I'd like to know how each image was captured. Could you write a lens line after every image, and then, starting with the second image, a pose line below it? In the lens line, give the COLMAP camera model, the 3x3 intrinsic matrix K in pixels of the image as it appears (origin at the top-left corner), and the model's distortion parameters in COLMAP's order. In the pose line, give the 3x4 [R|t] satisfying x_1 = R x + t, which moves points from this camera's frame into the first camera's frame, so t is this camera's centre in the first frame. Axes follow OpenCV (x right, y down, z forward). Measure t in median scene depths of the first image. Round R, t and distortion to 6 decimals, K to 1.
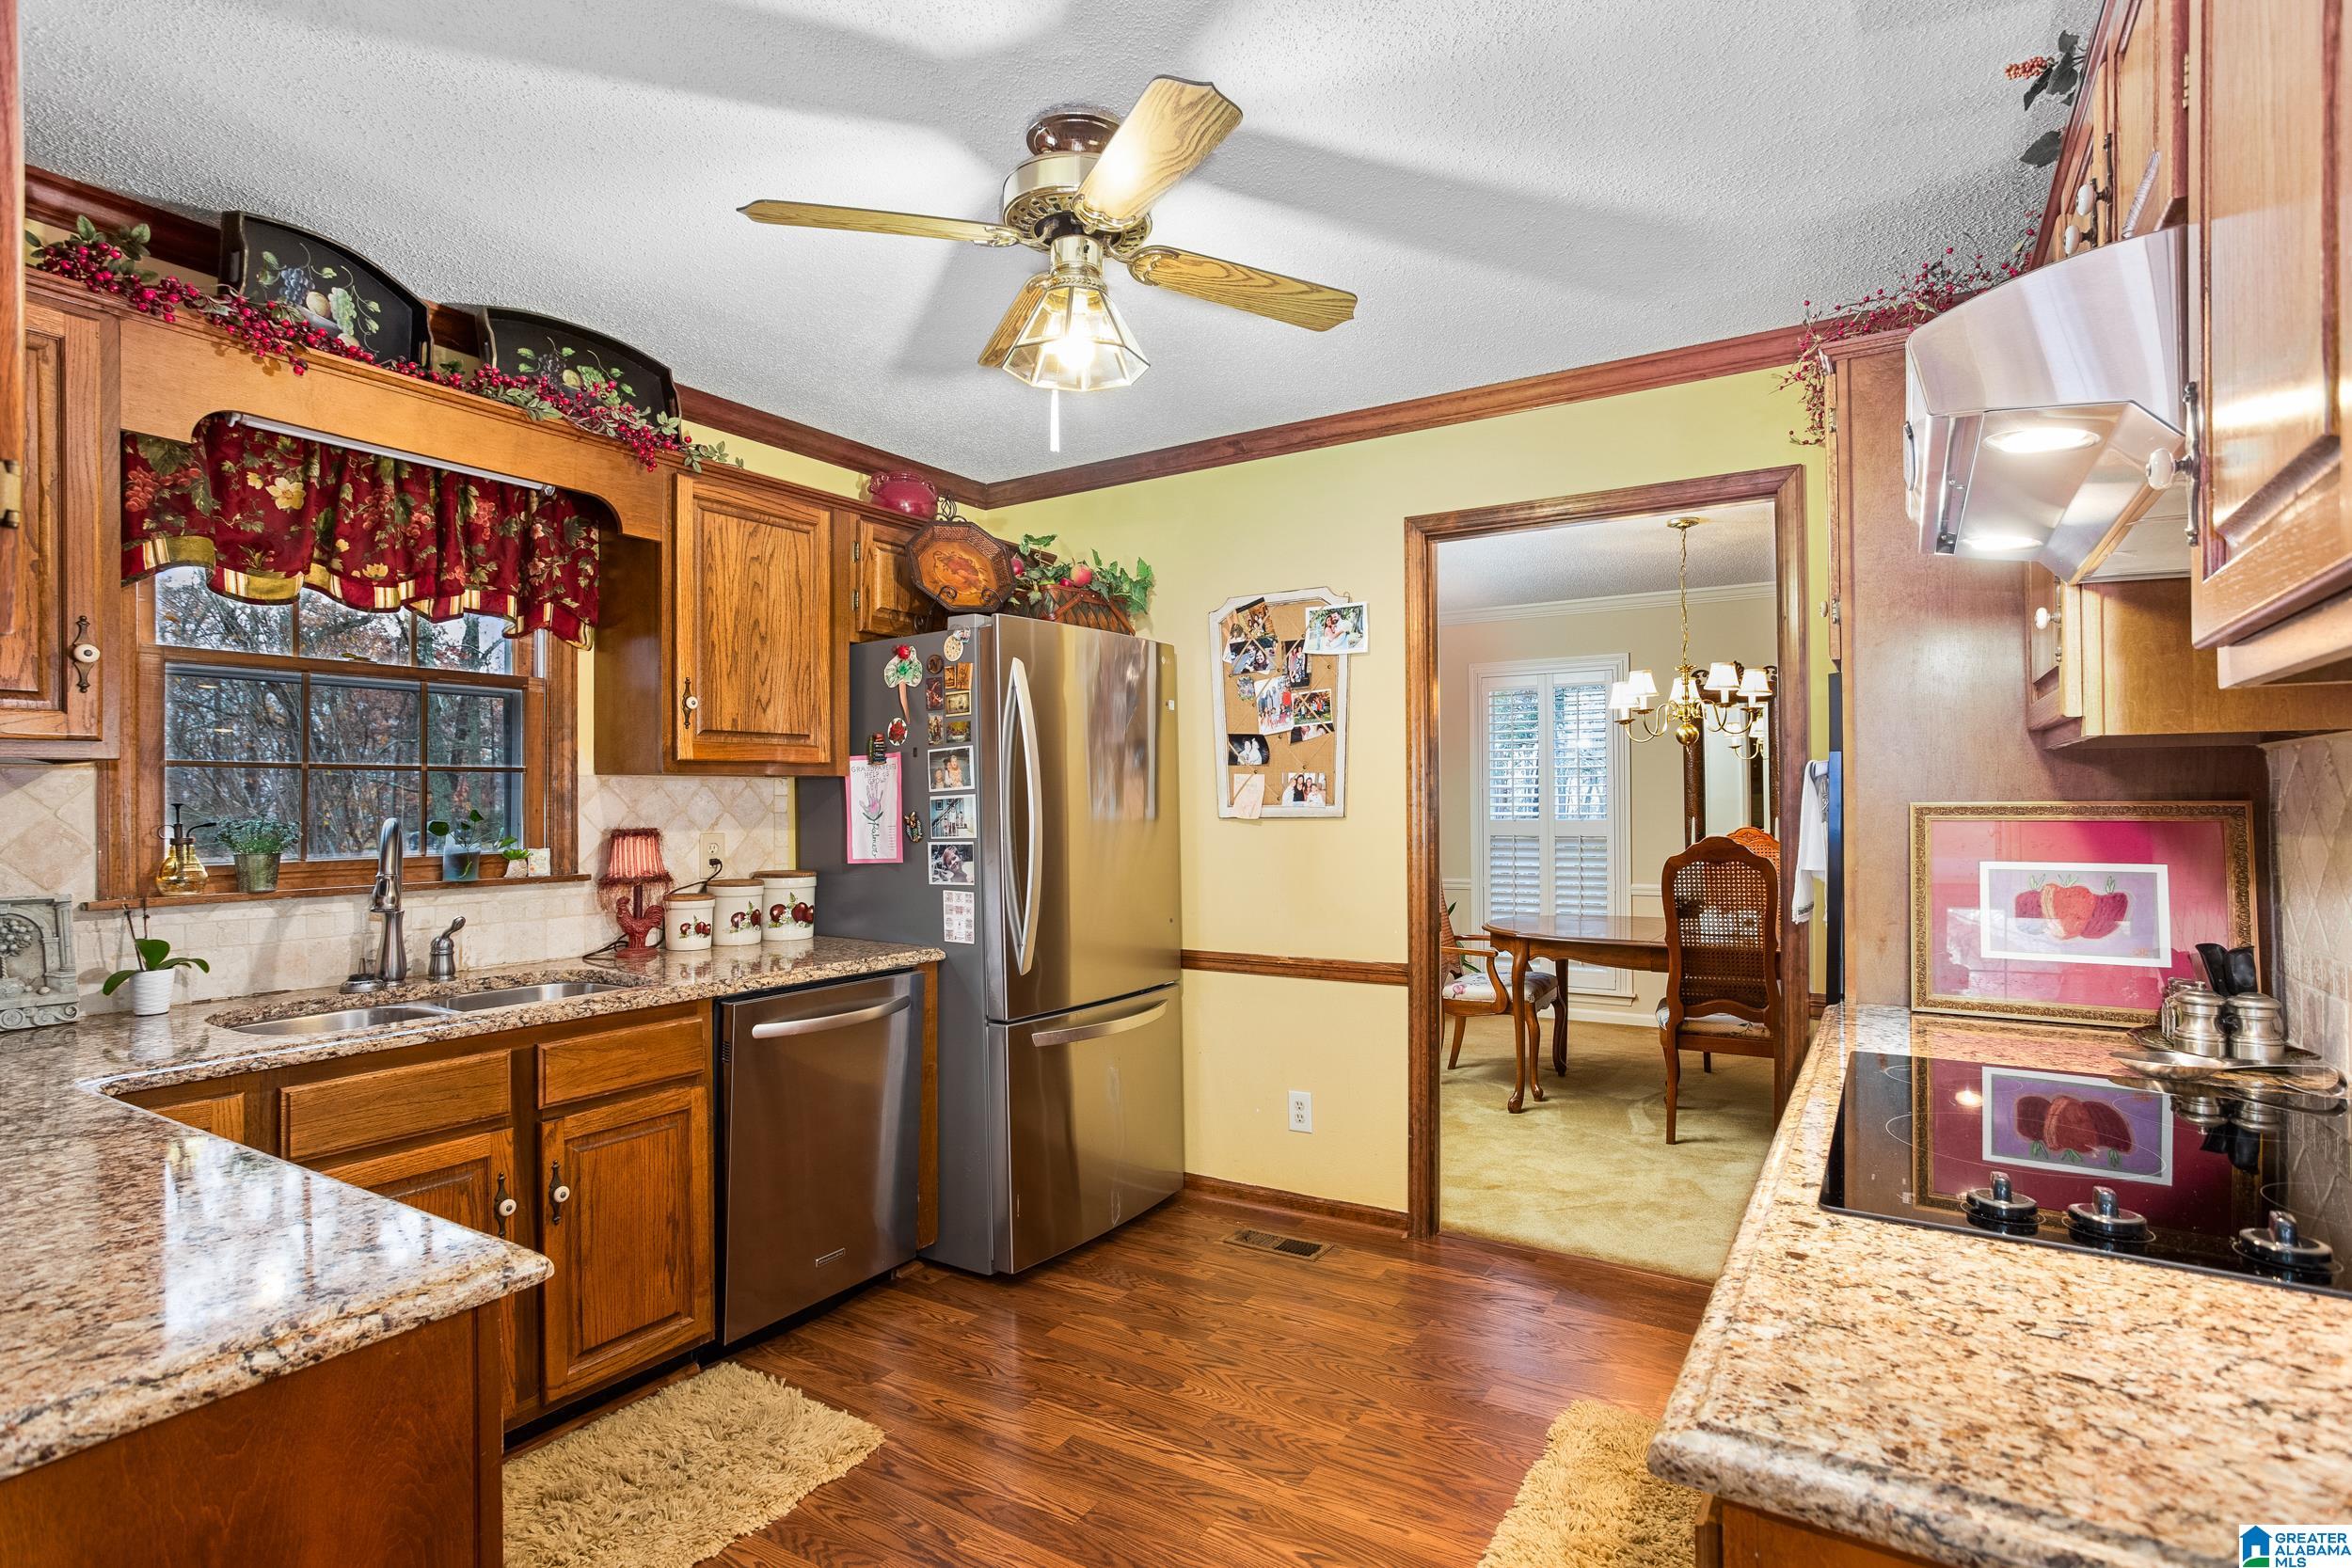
lens RADIAL K [[1161.9, 0, 1174.9], [0, 1161.9, 801.7], [0, 0, 1]] dist [-0.053894, 0.034425]
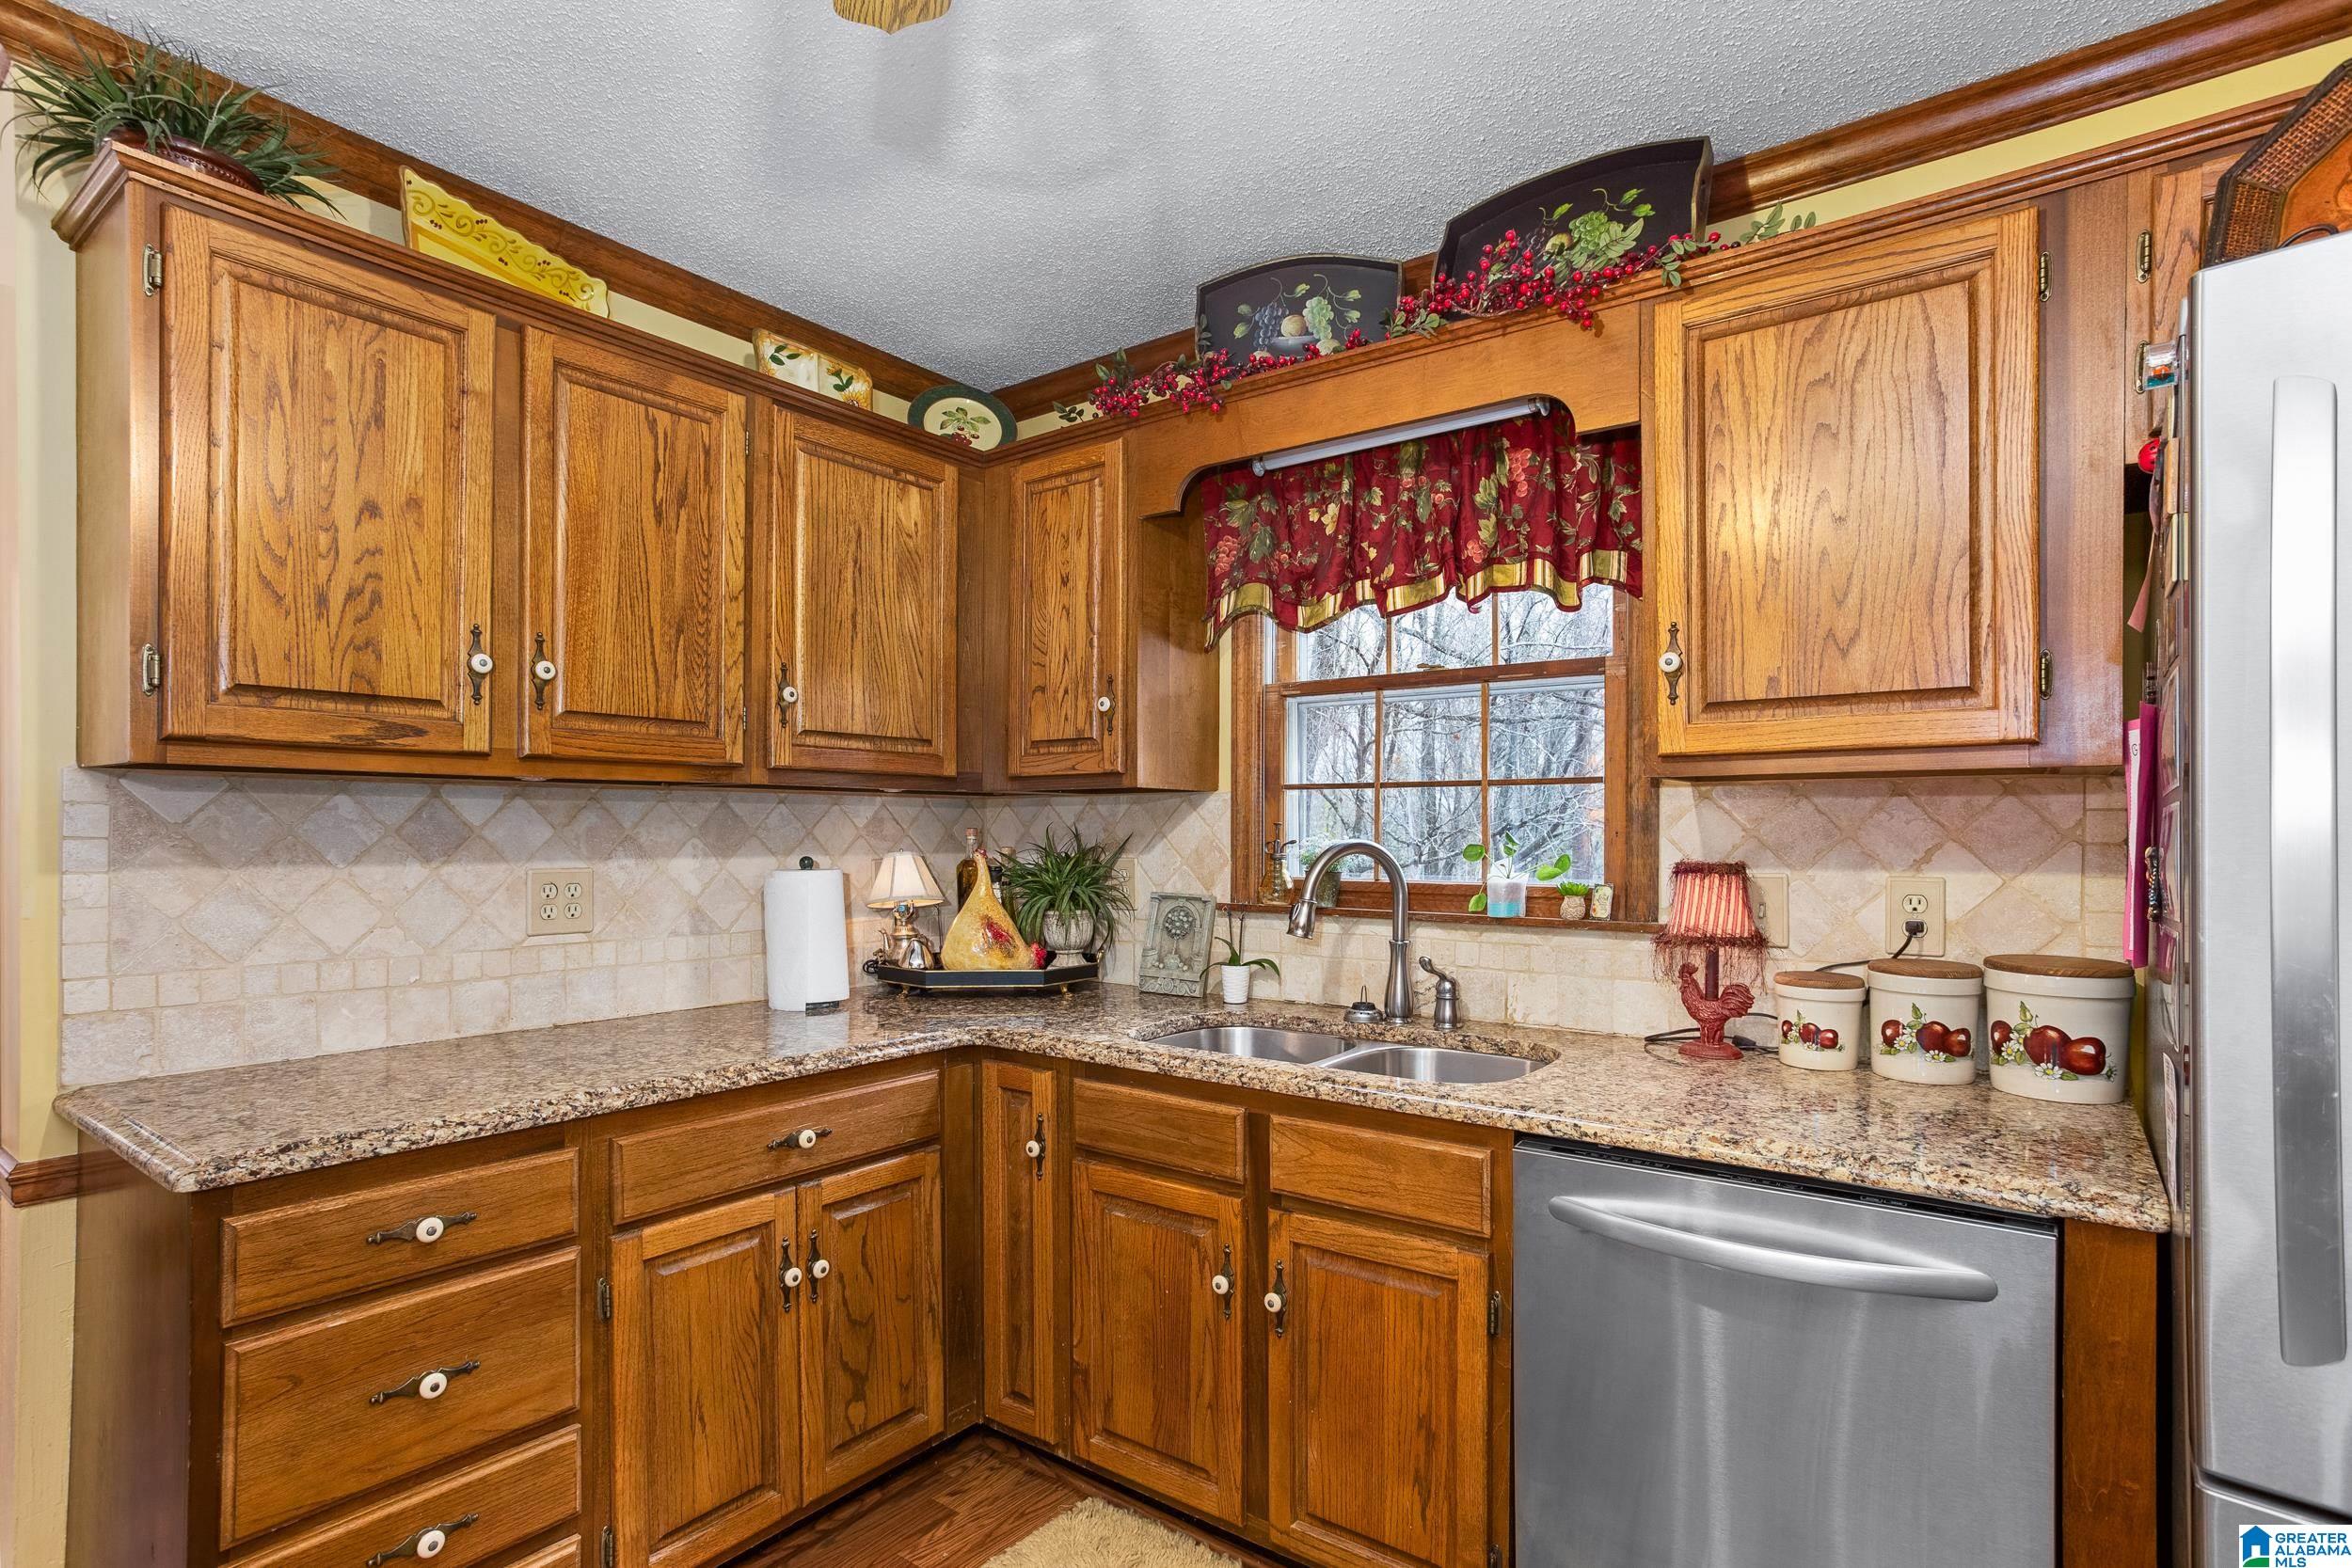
lens RADIAL K [[1178.6, 0, 1174.3], [0, 1178.6, 837.5], [0, 0, 1]] dist [-0.054075, 0.037267]
pose [[-0.083737, 0.010471, -0.996433, 0.275679], [-0.004346, 0.999931, 0.010873, 0.004180], [0.996478, 0.005241, -0.083686, 0.934514]]
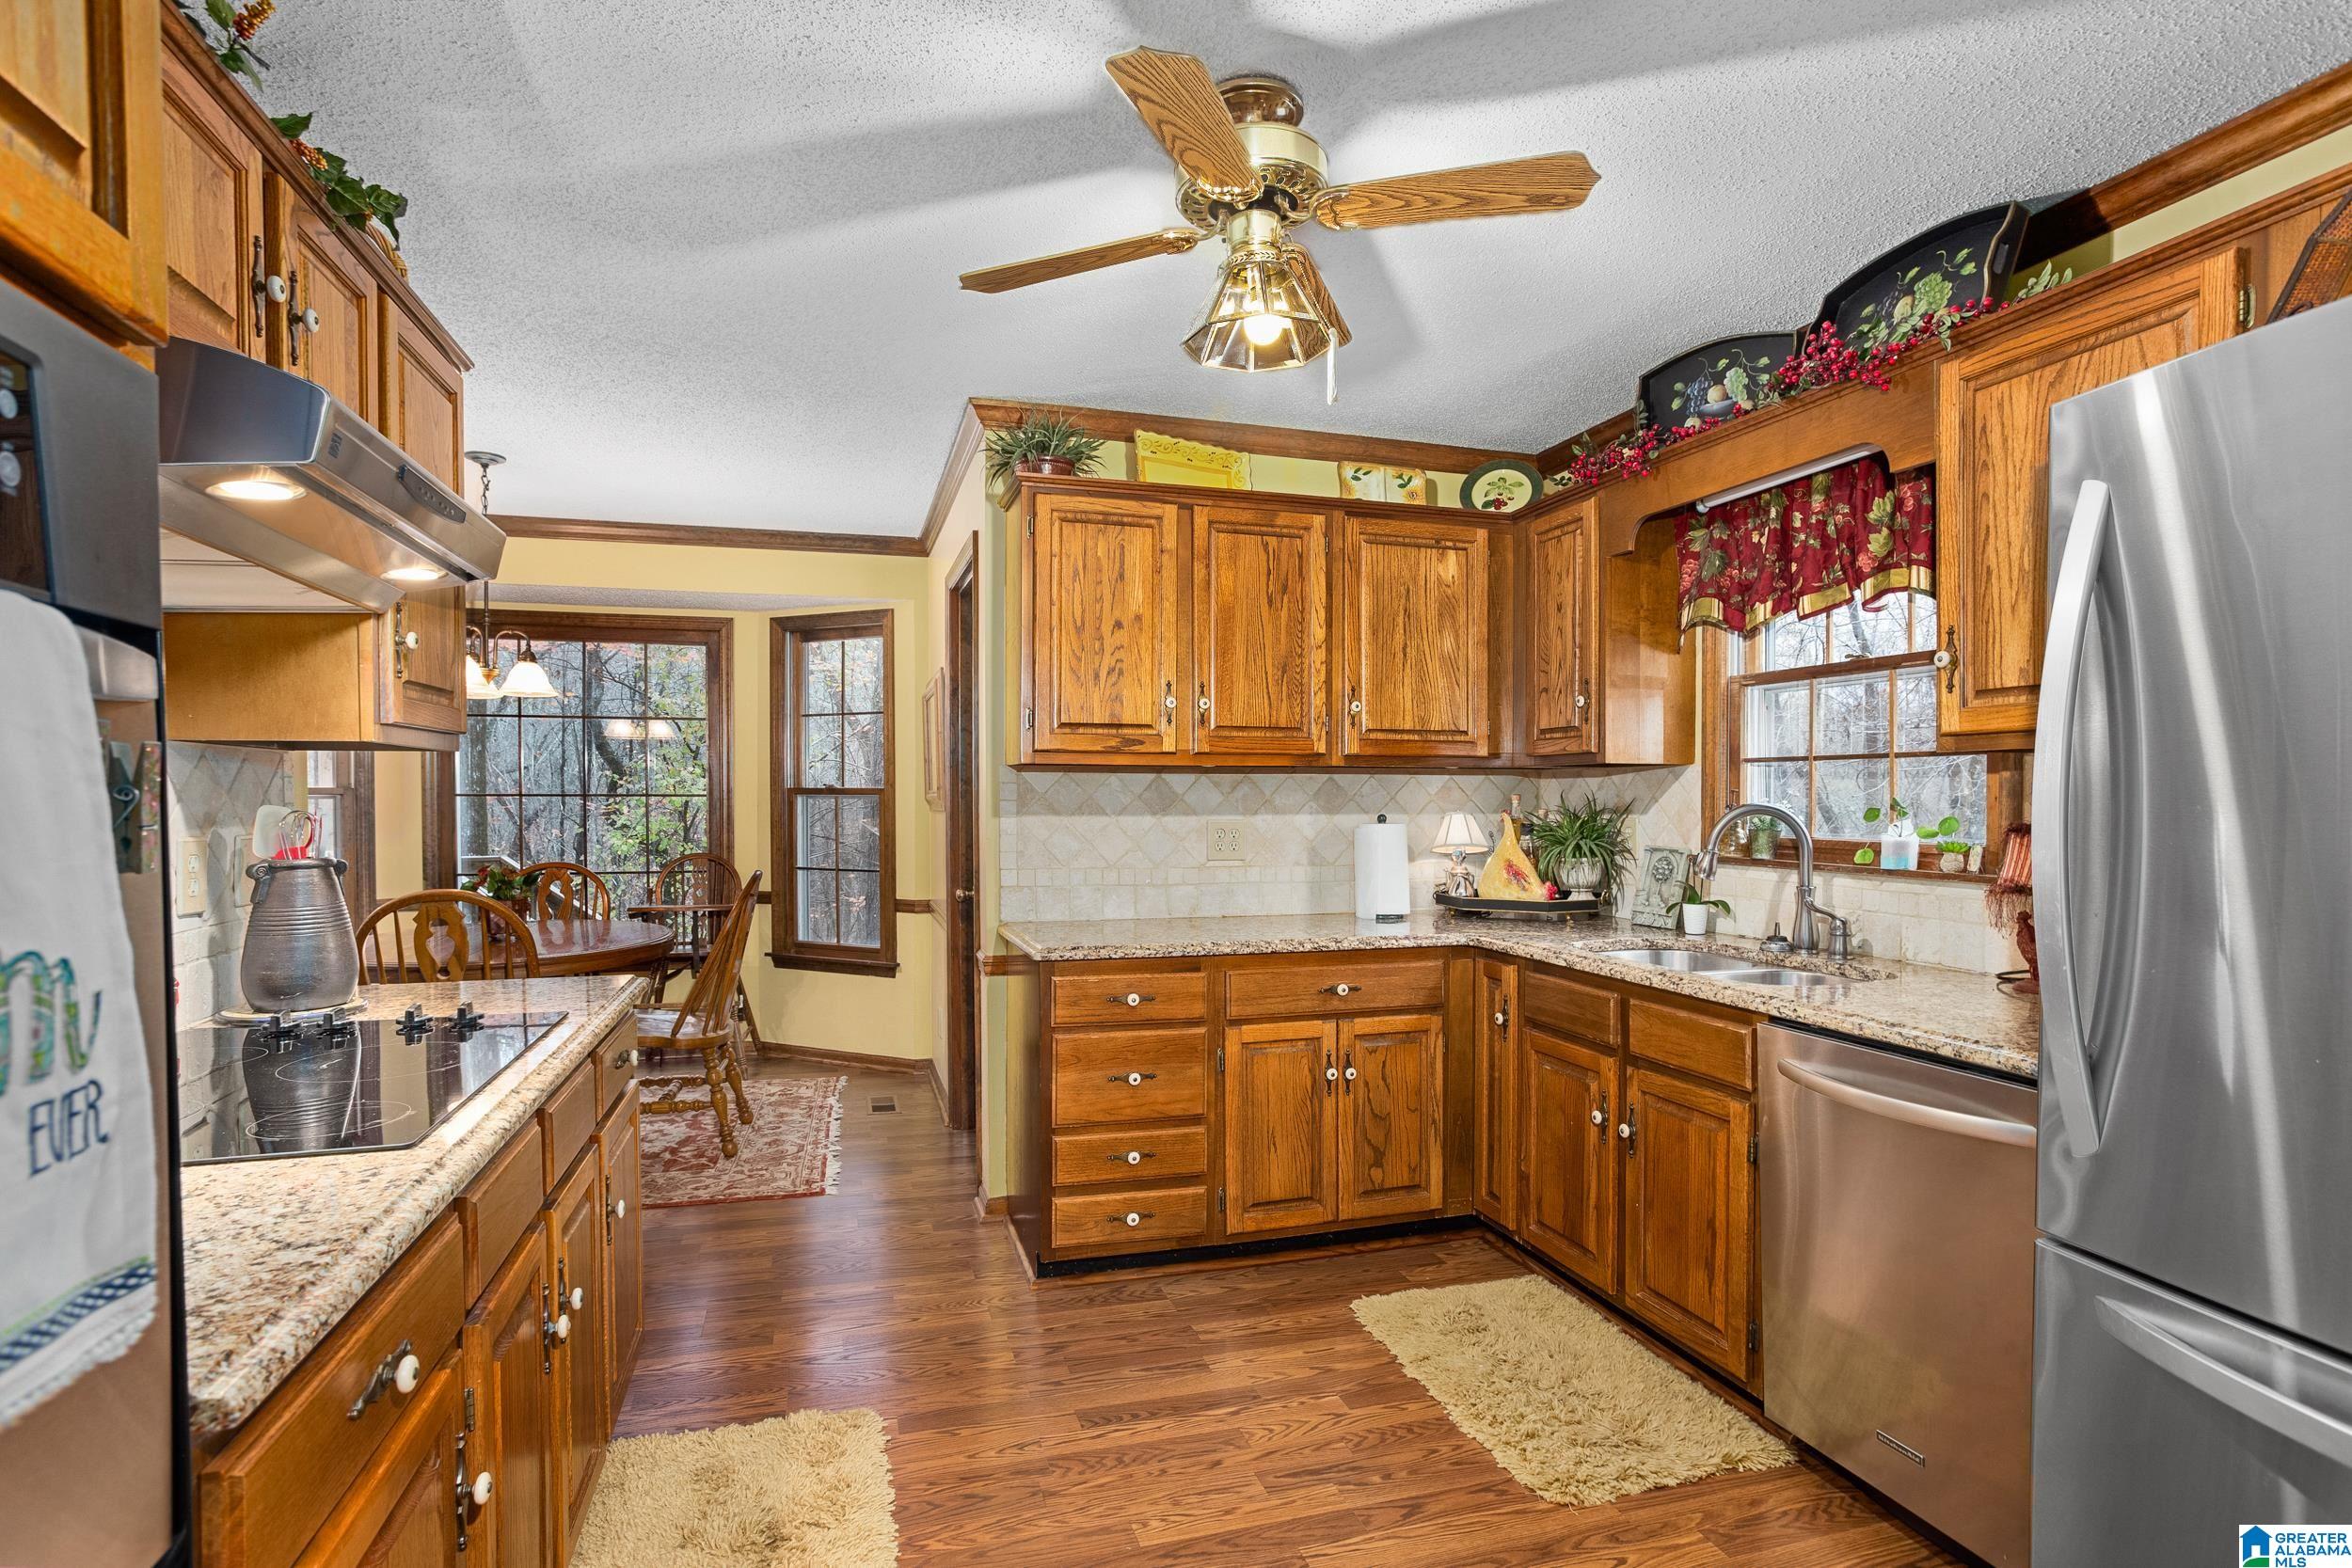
lens RADIAL K [[1178.6, 0, 1174.3], [0, 1178.6, 837.5], [0, 0, 1]] dist [-0.054075, 0.037267]
pose [[-0.660107, 0.029934, -0.750575, 0.596137], [0.000150, 0.999211, 0.039718, 0.003213], [0.751172, 0.026106, -0.659590, 1.340420]]
